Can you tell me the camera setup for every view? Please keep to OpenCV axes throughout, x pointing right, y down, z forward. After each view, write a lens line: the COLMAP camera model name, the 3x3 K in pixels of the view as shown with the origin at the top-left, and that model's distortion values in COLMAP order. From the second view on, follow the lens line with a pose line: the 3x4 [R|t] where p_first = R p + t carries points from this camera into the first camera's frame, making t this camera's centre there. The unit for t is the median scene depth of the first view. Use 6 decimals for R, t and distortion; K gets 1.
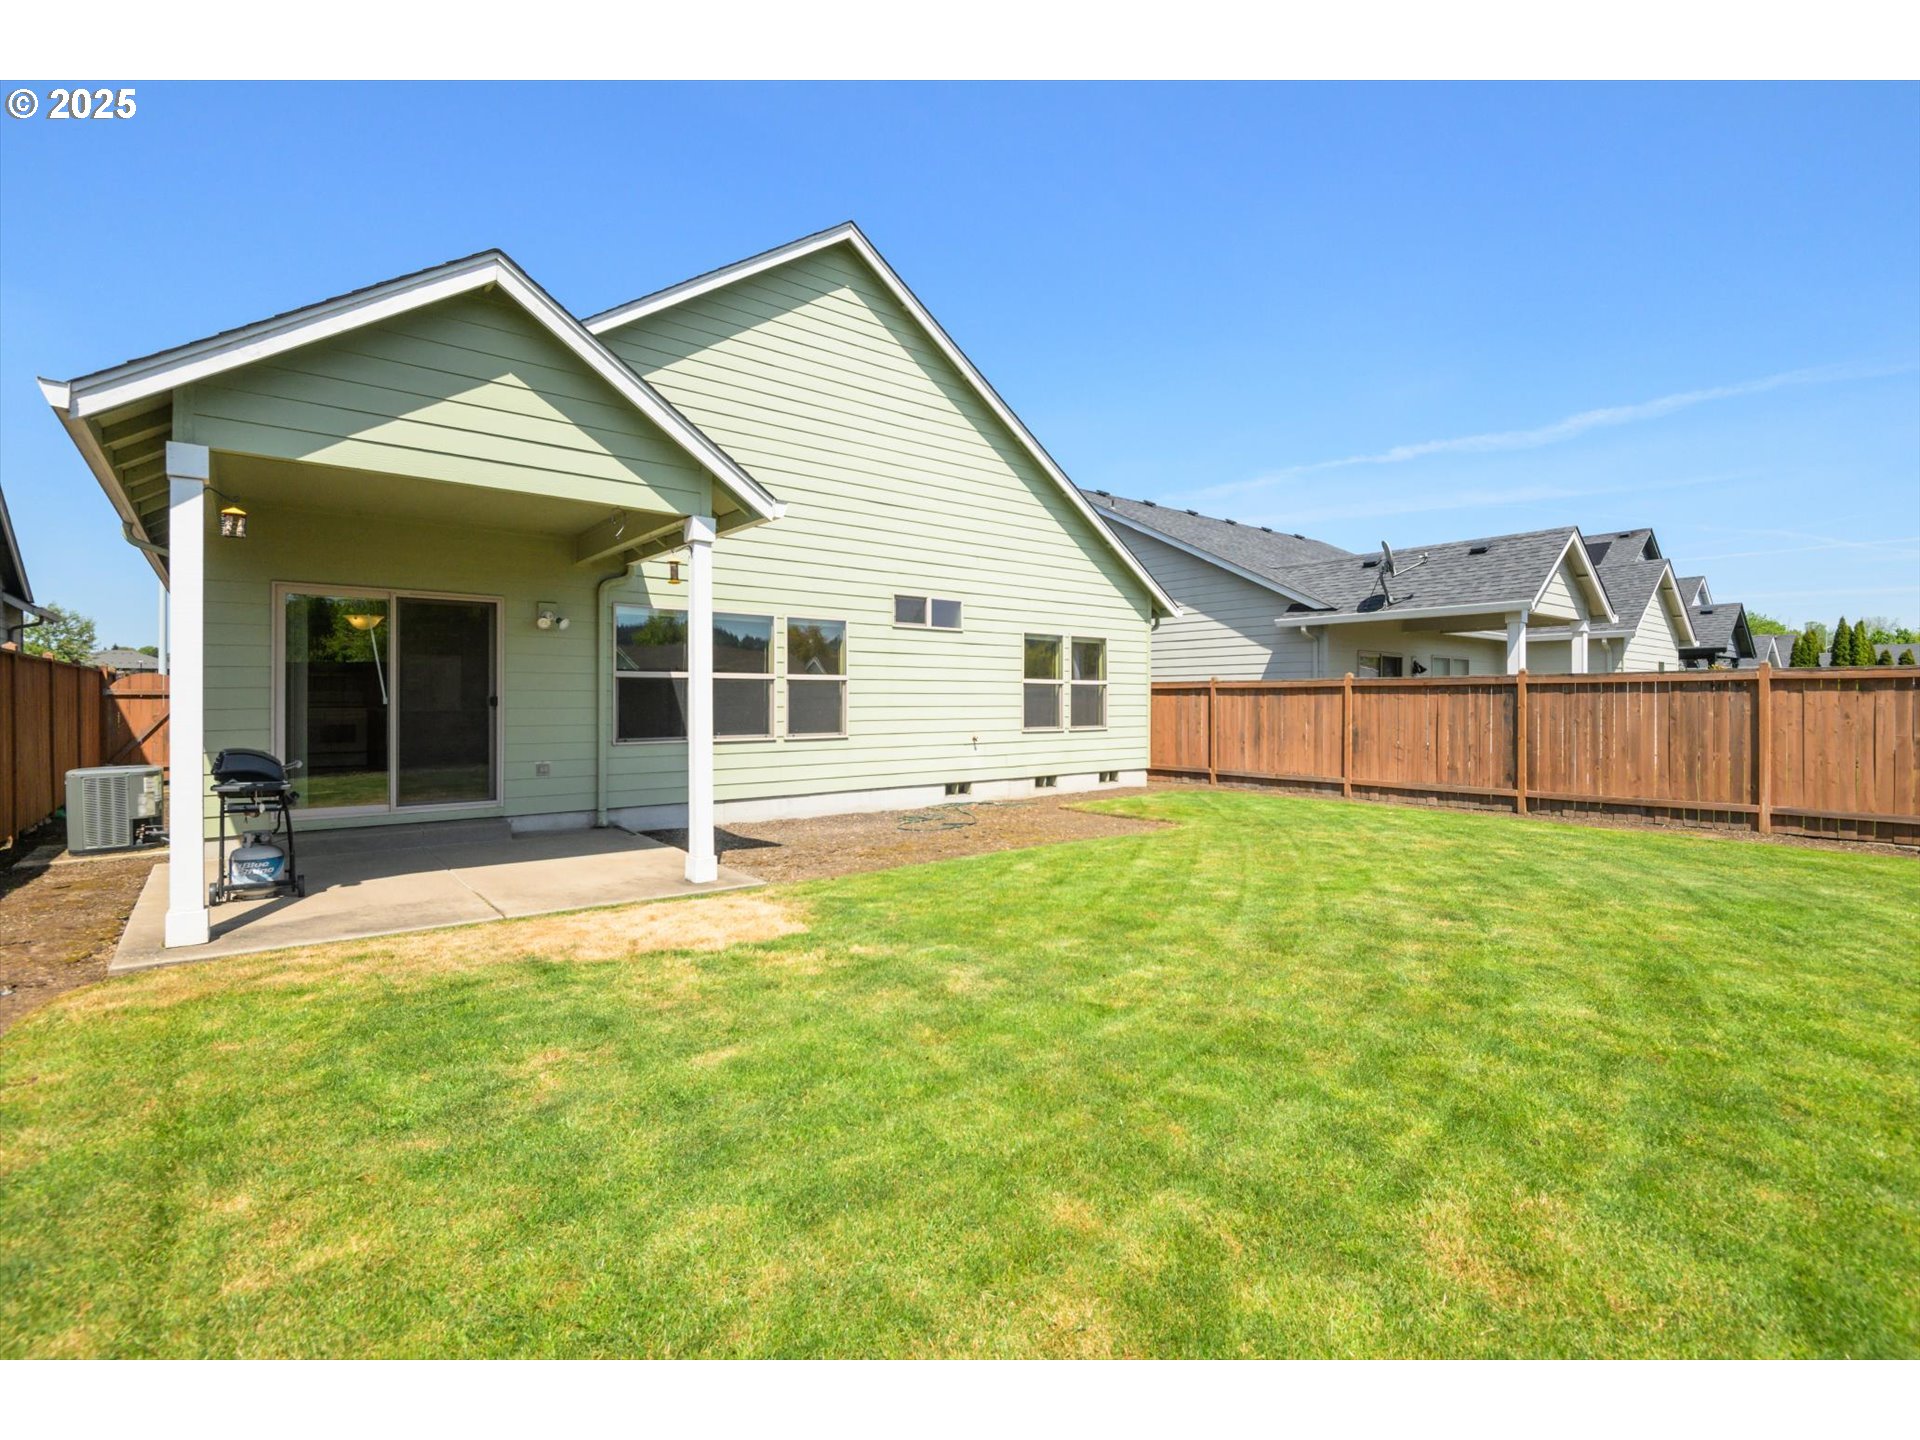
lens RADIAL K [[885.7, 0, 956.9], [0, 885.7, 718.3], [0, 0, 1]] dist [-0.001541, -0.001469]
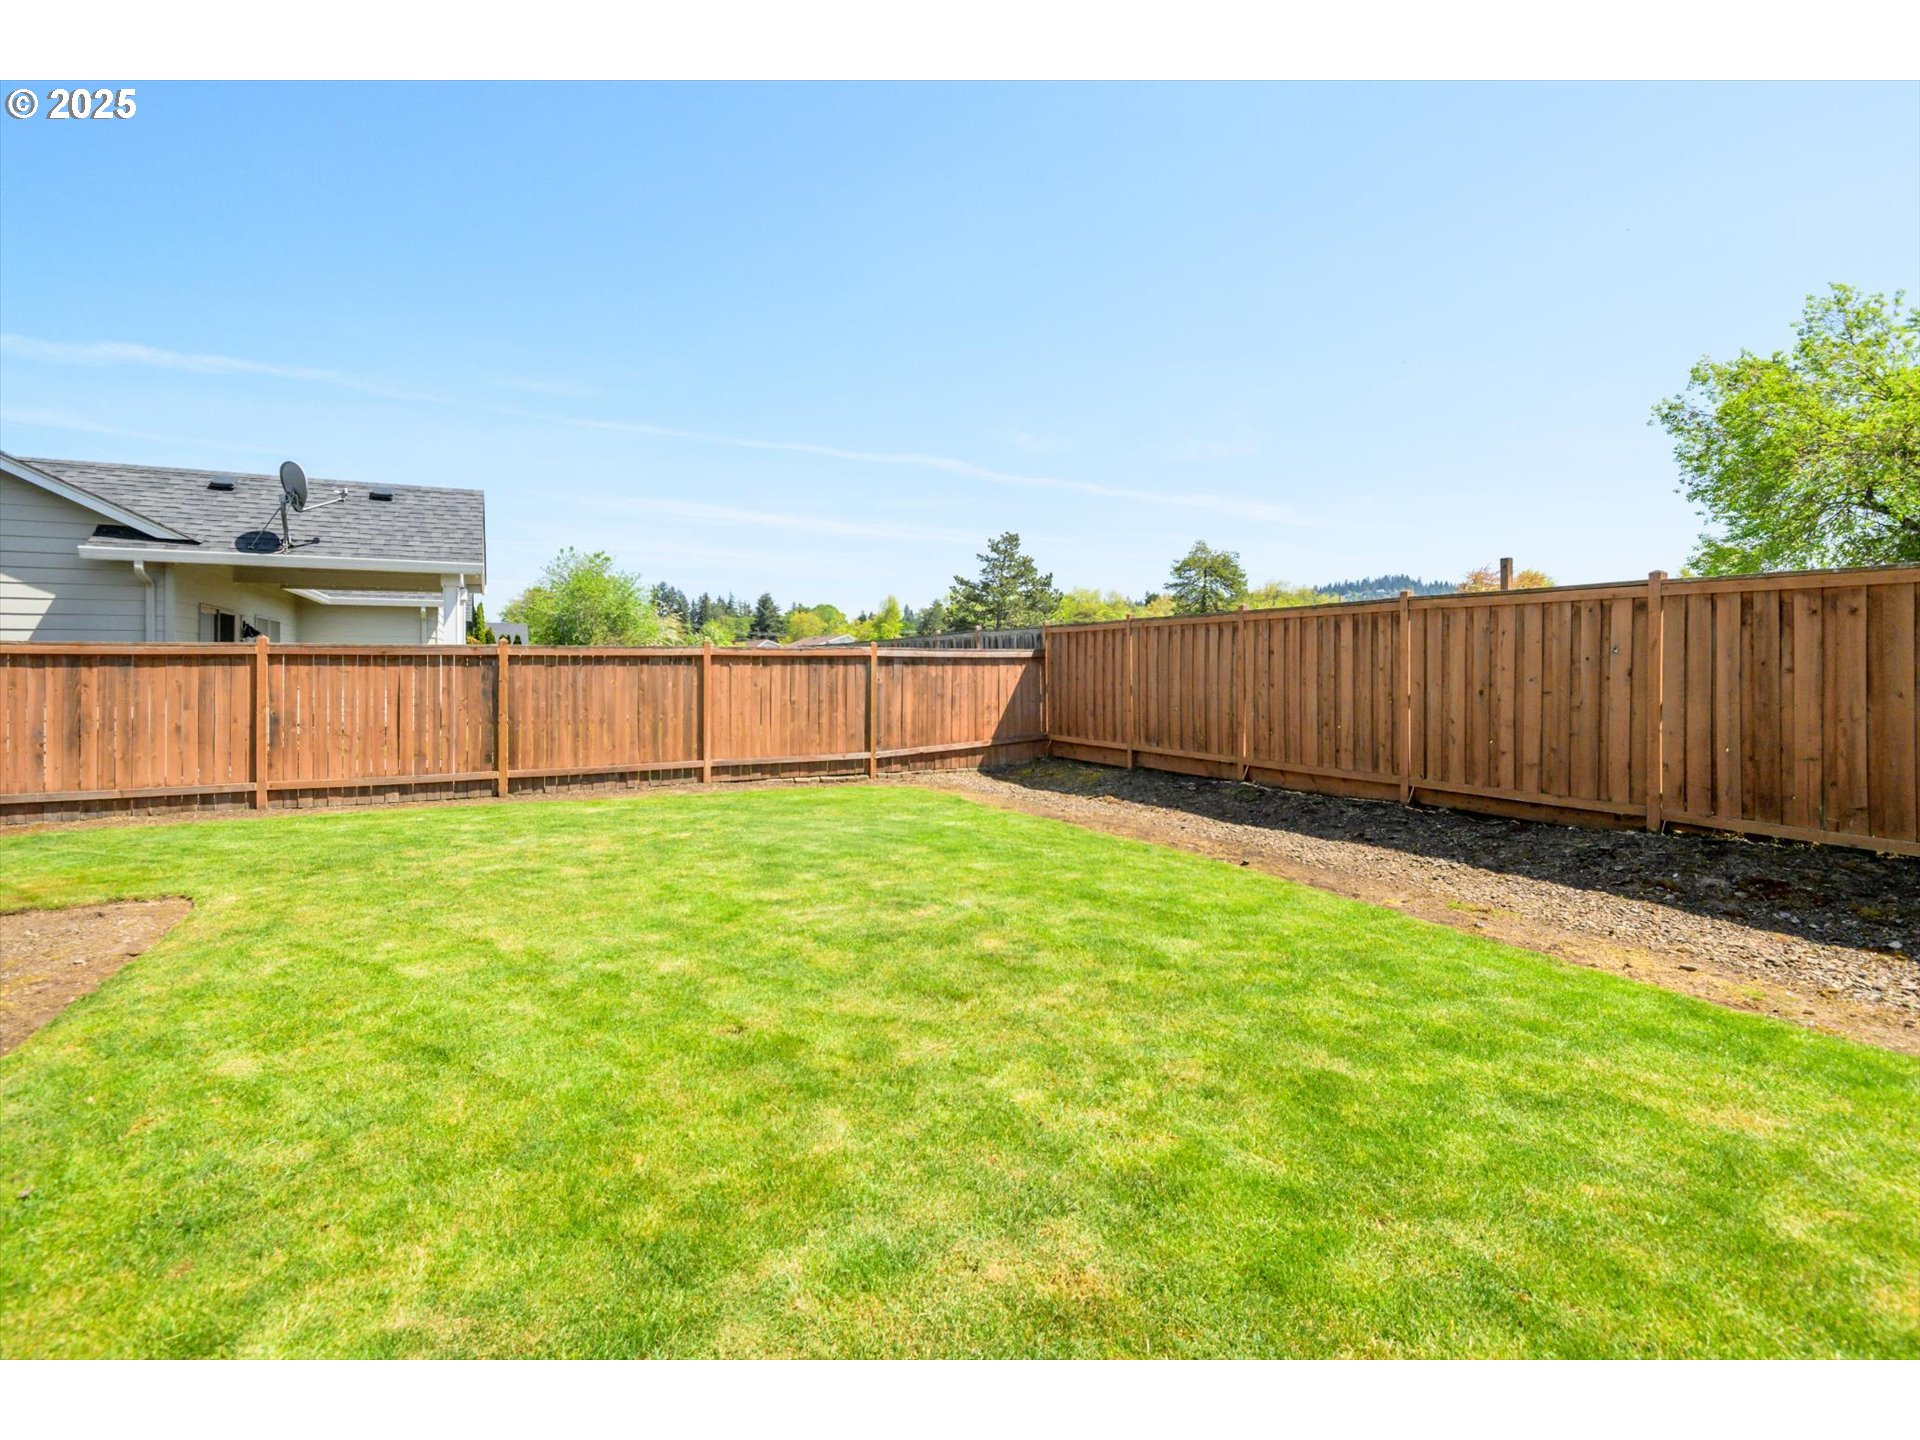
lens RADIAL K [[885.7, 0, 1031.9], [0, 885.7, 668.0], [0, 0, 1]] dist [-0.001541, -0.001469]
pose [[0.204988, -0.001107, 0.978764, -0.162959], [0.019830, 0.999799, -0.003022, -0.013586], [-0.978563, 0.020029, 0.204969, 0.304138]]
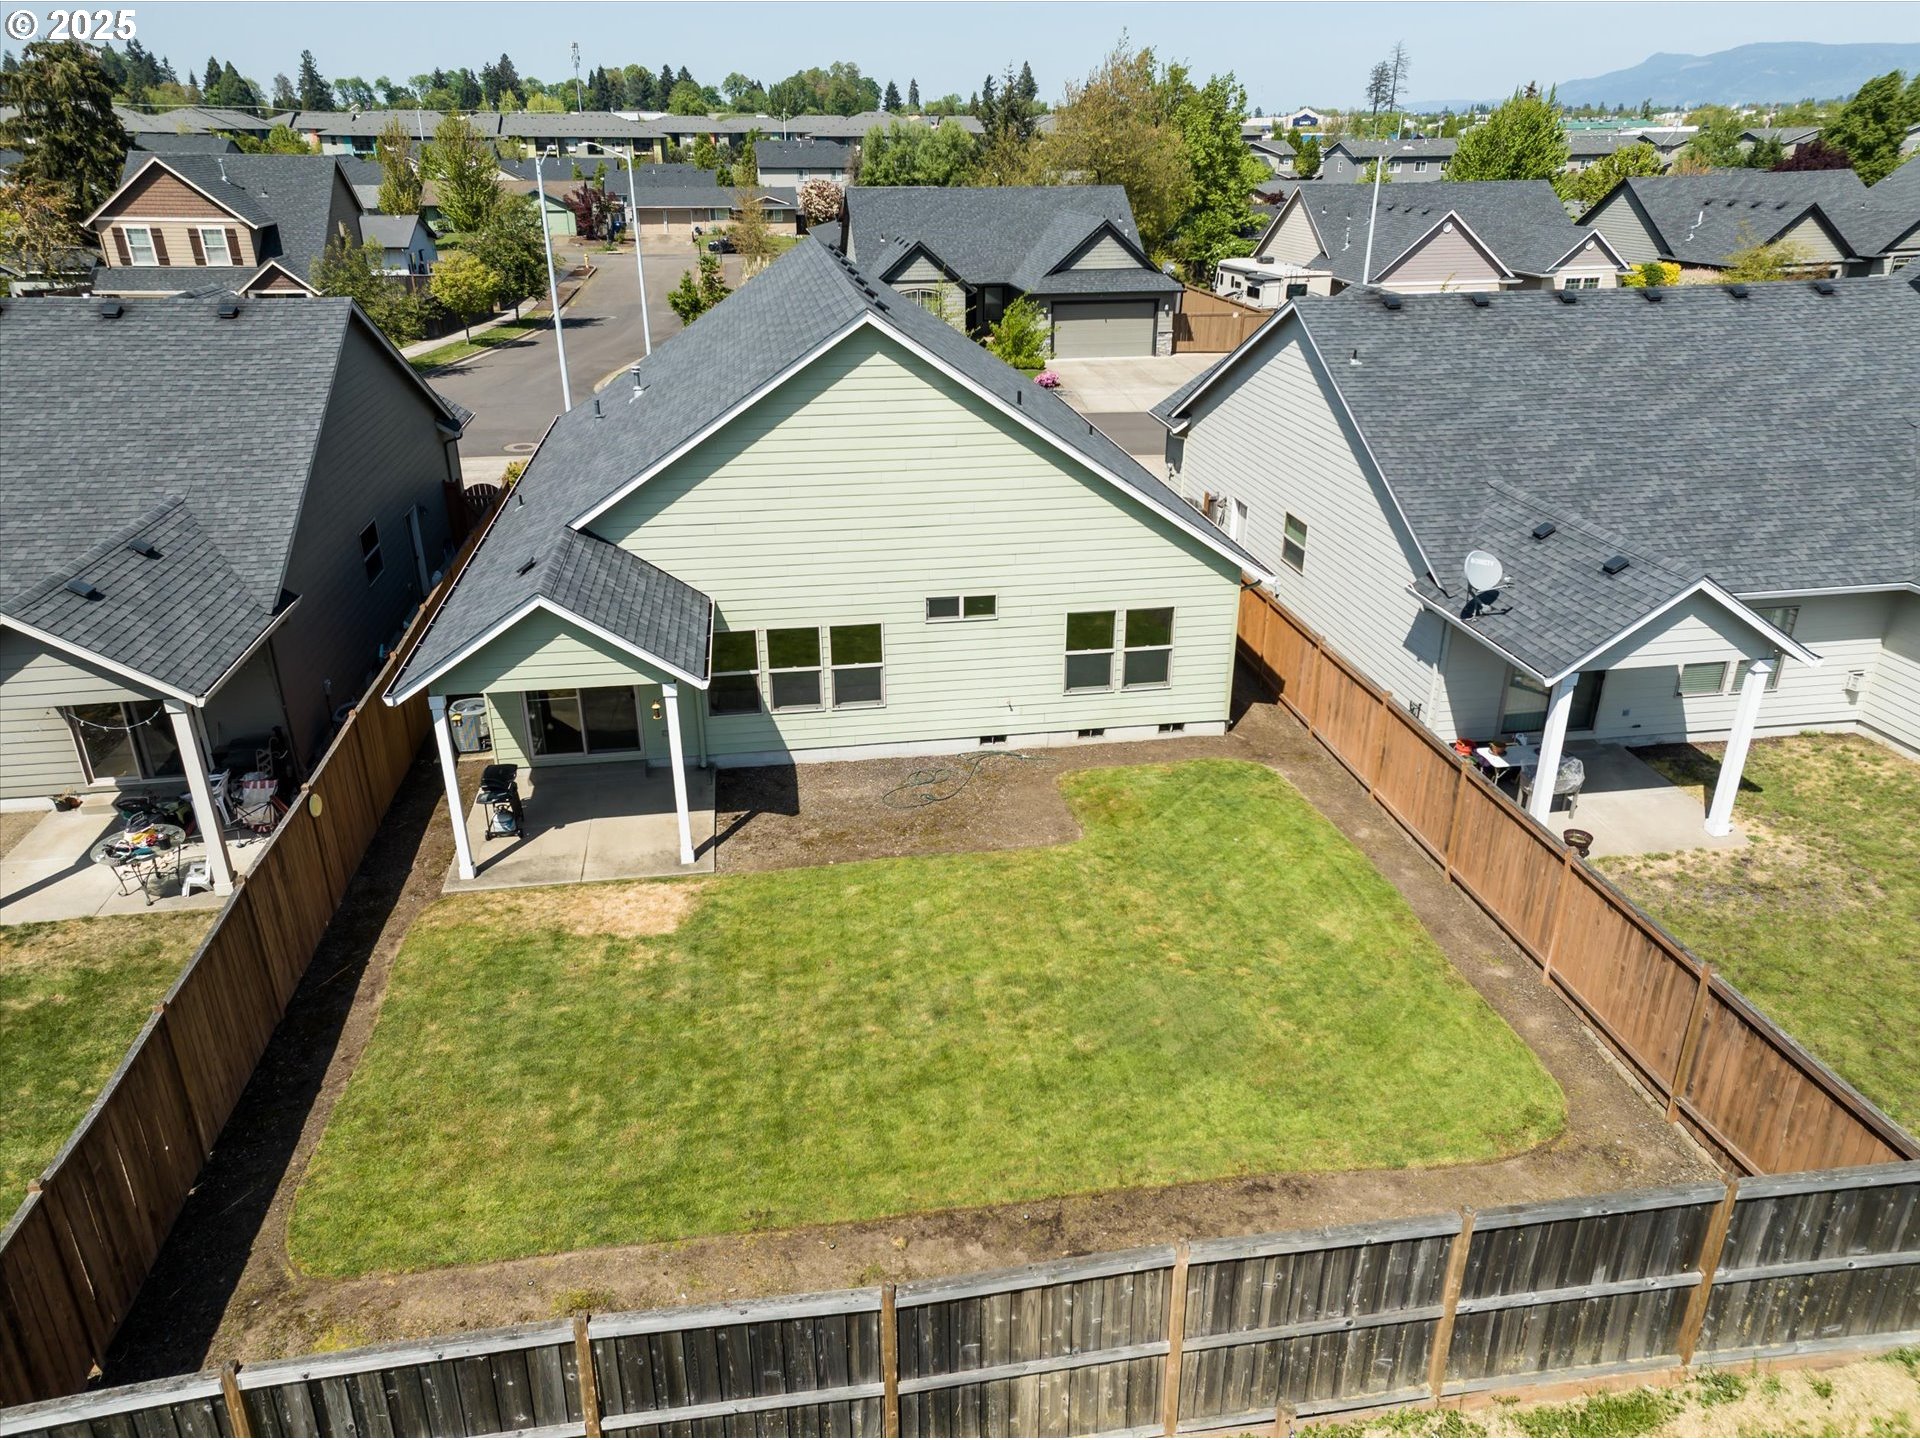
lens RADIAL K [[1328.8, 0, 967.4], [0, 1328.8, 705.4], [0, 0, 1]] dist [-0.001298, 0.003505]
pose [[0.866116, 0.198319, -0.458818, 0.783438], [-0.008674, 0.923747, 0.382906, -0.649668], [0.499769, -0.327661, 0.801792, -0.455583]]
